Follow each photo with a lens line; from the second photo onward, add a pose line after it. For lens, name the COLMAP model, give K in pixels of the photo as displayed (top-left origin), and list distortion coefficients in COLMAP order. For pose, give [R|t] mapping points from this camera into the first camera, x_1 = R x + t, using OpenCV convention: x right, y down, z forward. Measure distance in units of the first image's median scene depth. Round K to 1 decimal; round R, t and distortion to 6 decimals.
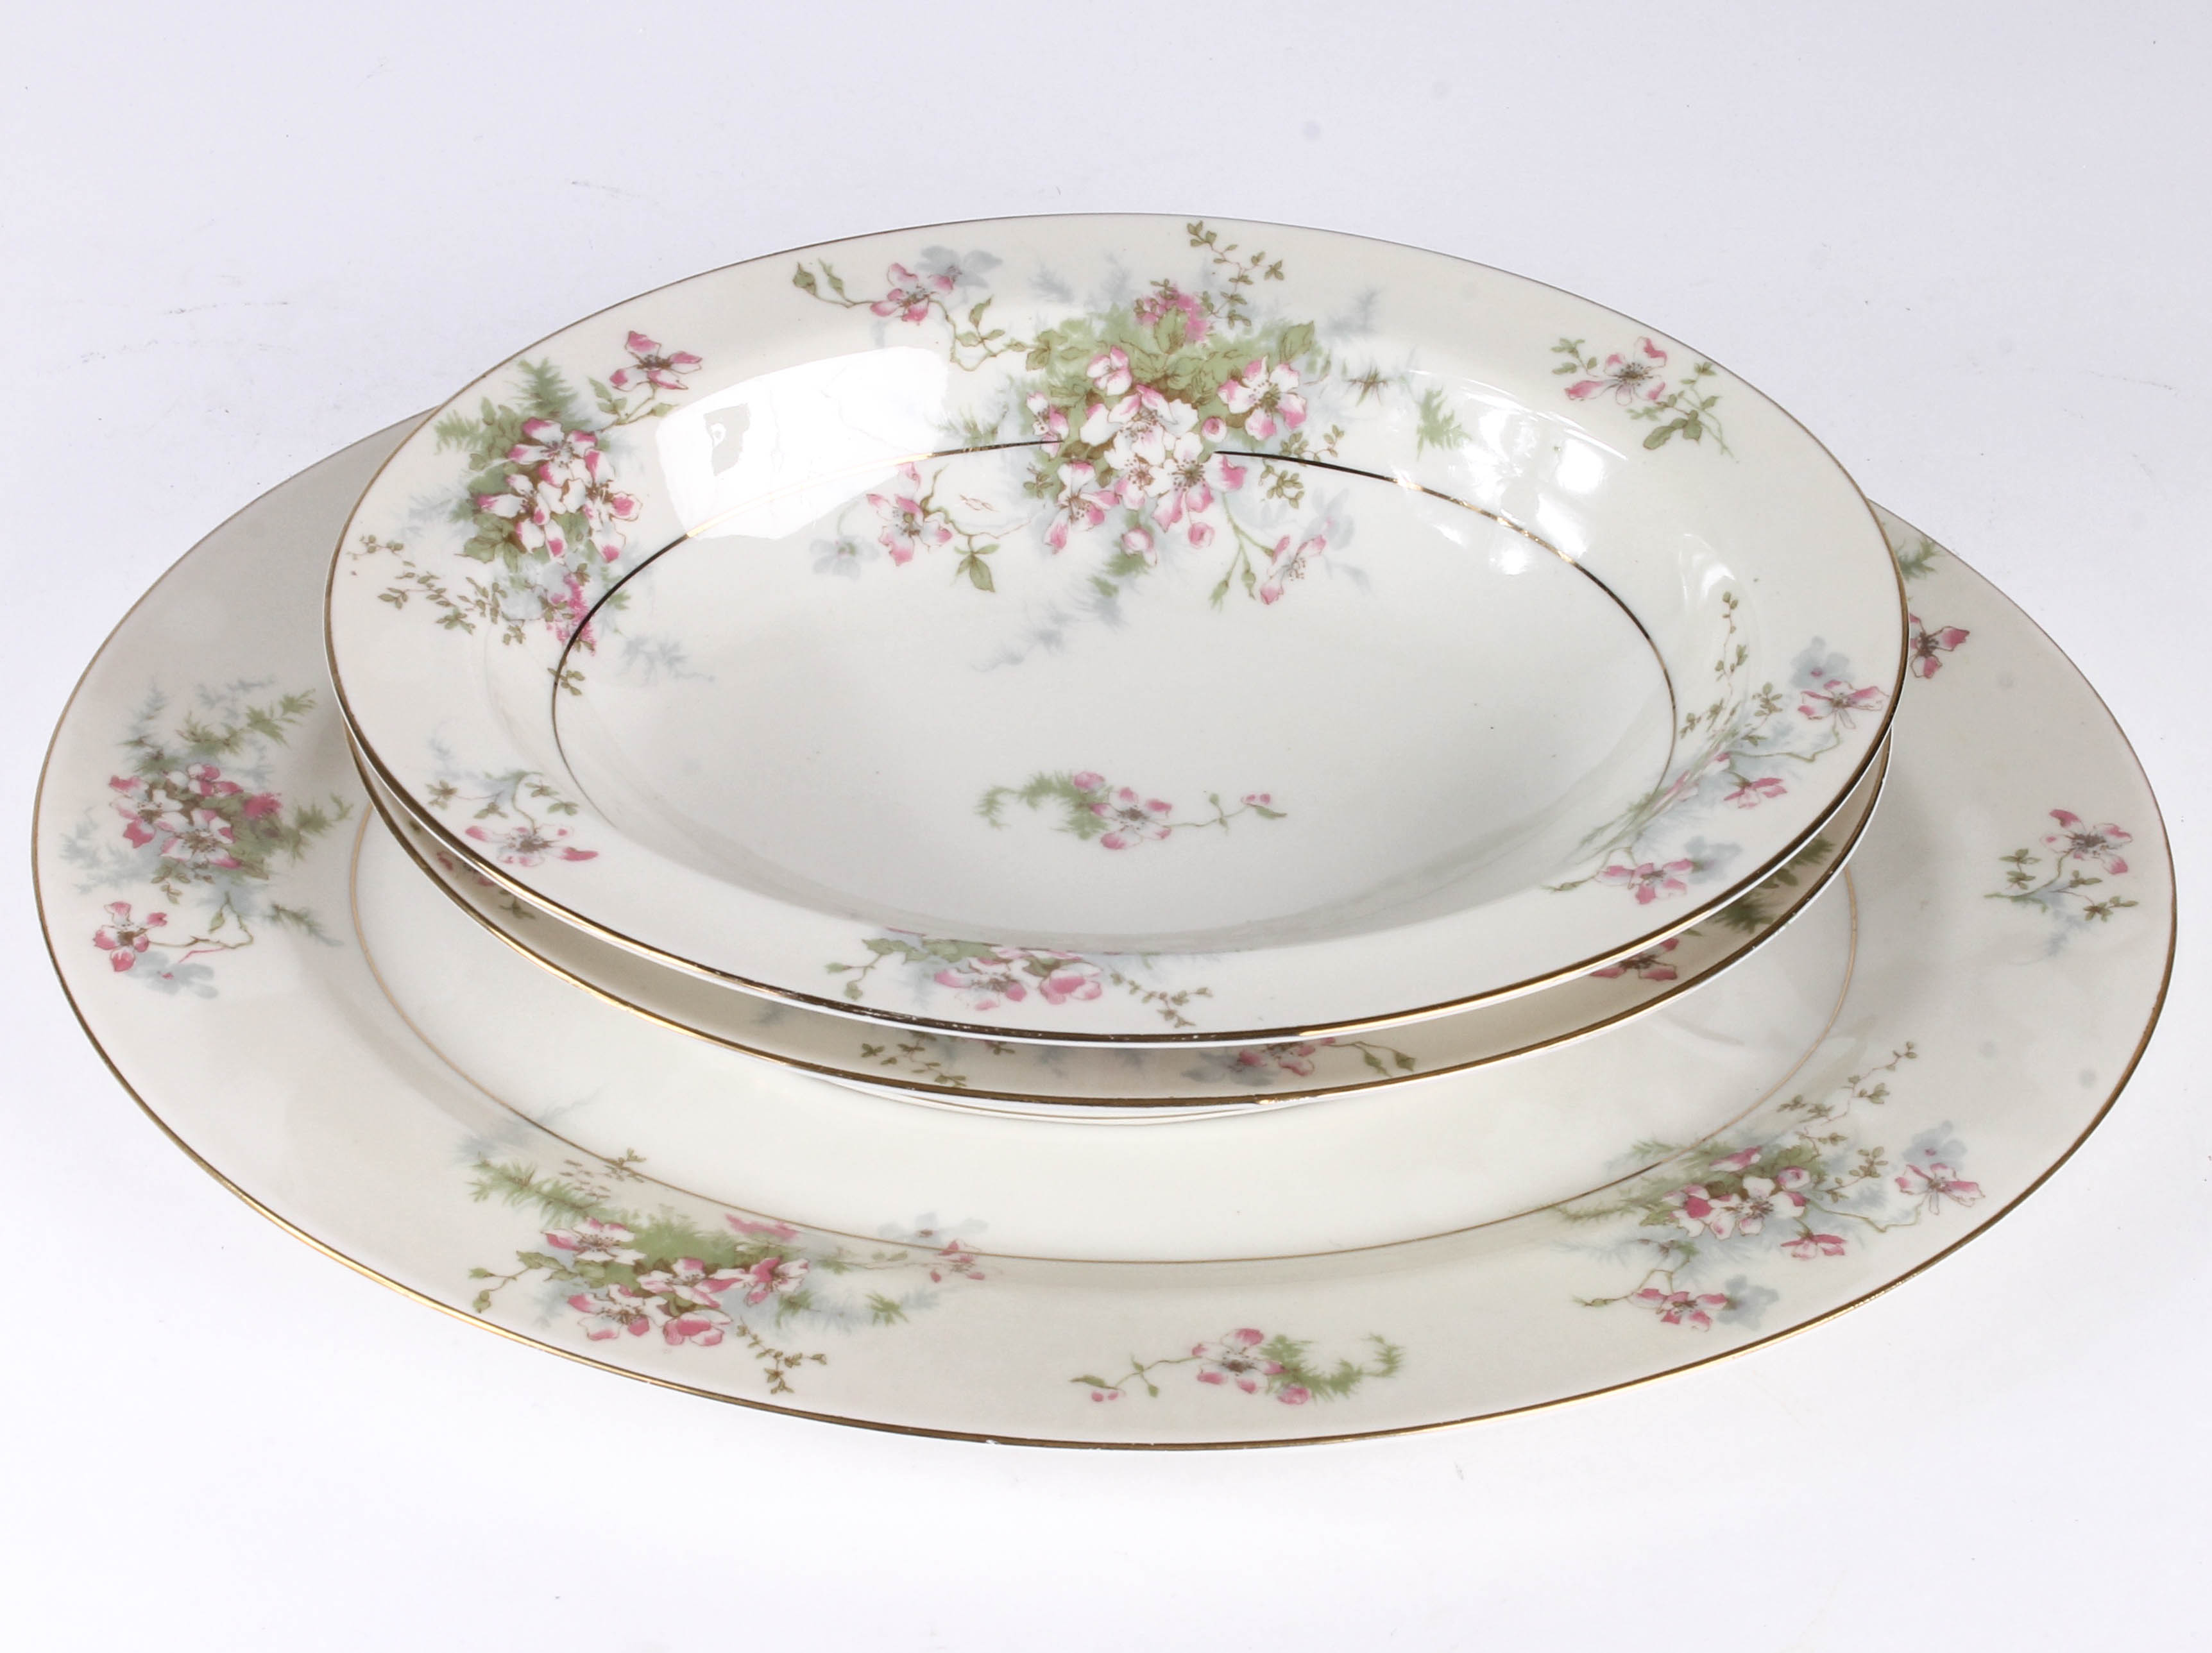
lens RADIAL K [[4971.2, 0, 1106.0], [0, 4971.2, 826.5], [0, 0, 1]] dist [-0.028205, 0.089989]
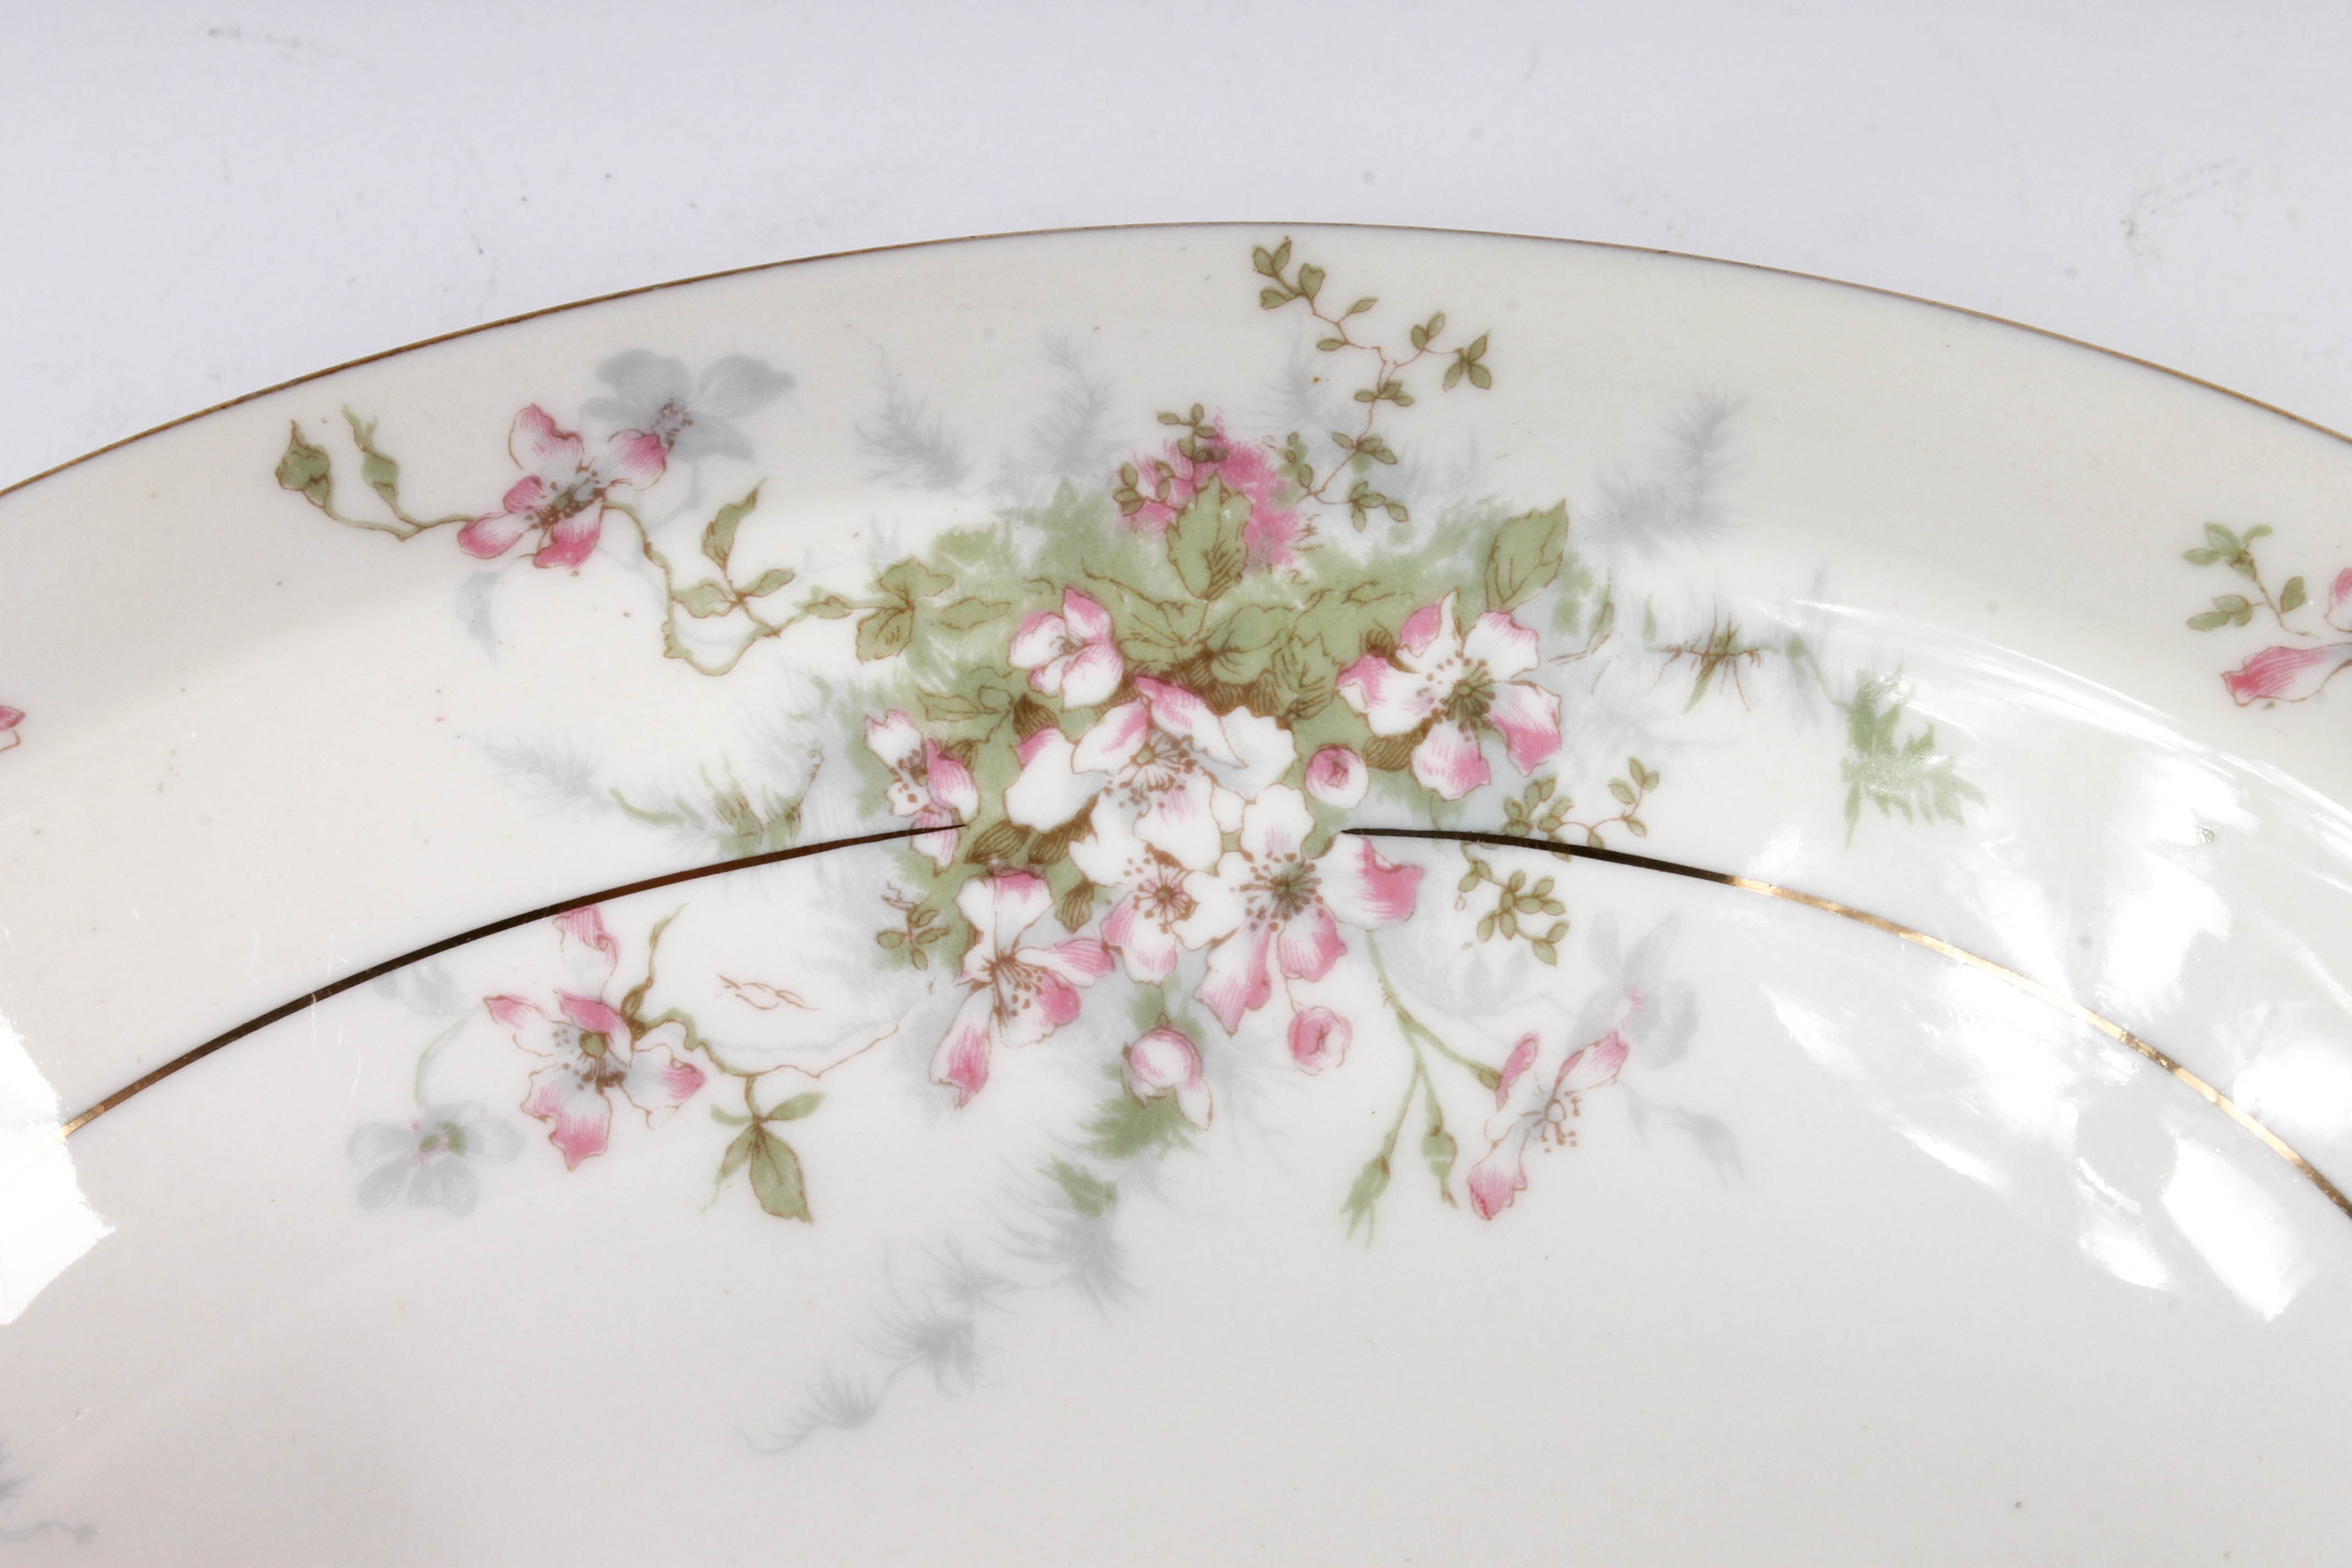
lens RADIAL K [[4903.9, 0, 1210.8], [0, 4903.9, 783.2], [0, 0, 1]] dist [0.023768, -0.002130]
pose [[0.990094, -0.047517, -0.132119, 0.064015], [0.063787, 0.990506, 0.121776, -0.128356], [0.125078, -0.128997, 0.983725, 0.611001]]
